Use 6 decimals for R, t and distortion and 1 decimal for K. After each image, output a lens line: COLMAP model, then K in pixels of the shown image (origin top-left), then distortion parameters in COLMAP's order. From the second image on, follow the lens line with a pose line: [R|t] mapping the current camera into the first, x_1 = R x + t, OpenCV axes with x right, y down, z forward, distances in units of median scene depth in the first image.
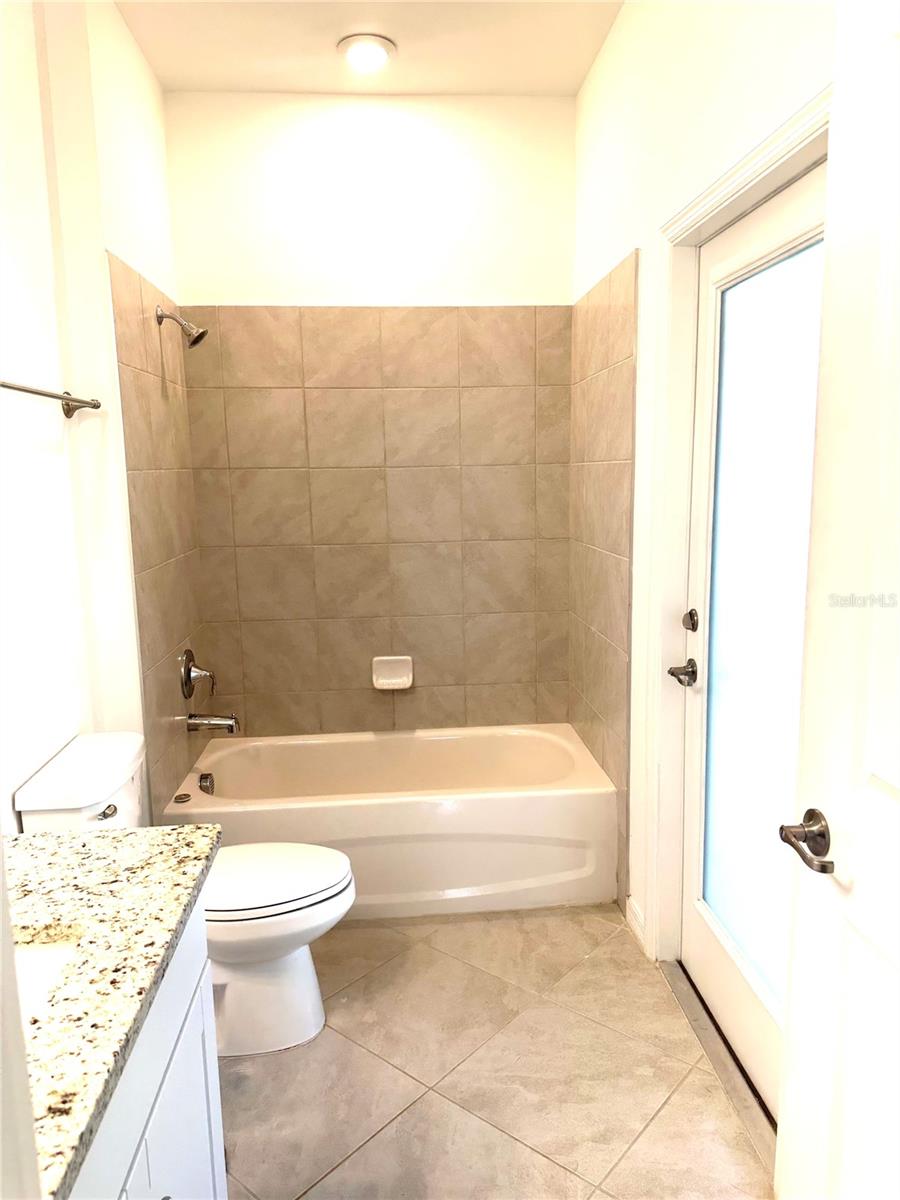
lens RADIAL K [[862.6, 0, 450.0], [0, 862.6, 600.0], [0, 0, 1]] dist [0.081064, -0.088633]
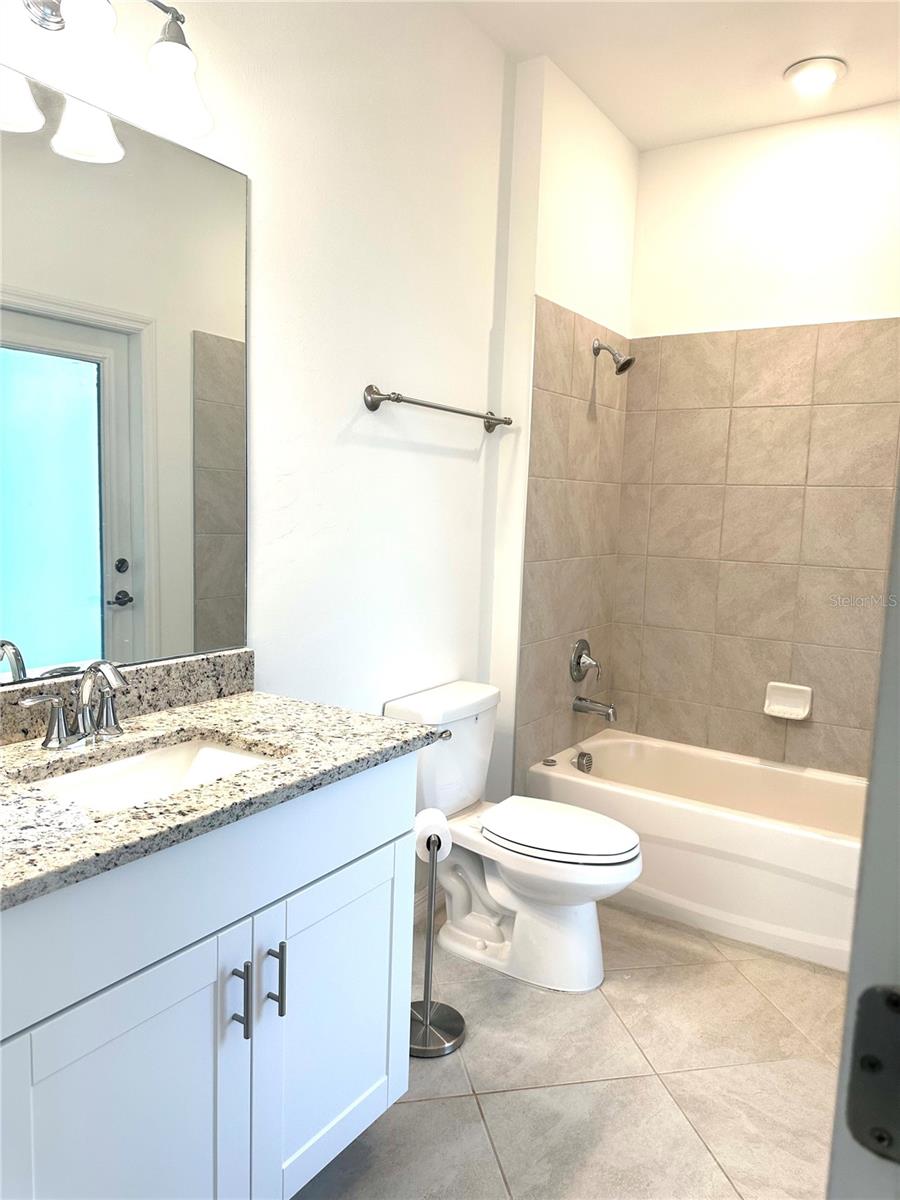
lens RADIAL K [[862.6, 0, 450.0], [0, 862.6, 600.0], [0, 0, 1]] dist [0.081064, -0.088633]
pose [[0.786226, 0.112642, -0.607586, 0.237702], [-0.145627, 0.989327, -0.005031, 0.037194], [0.600534, 0.092436, 0.794238, -0.000810]]
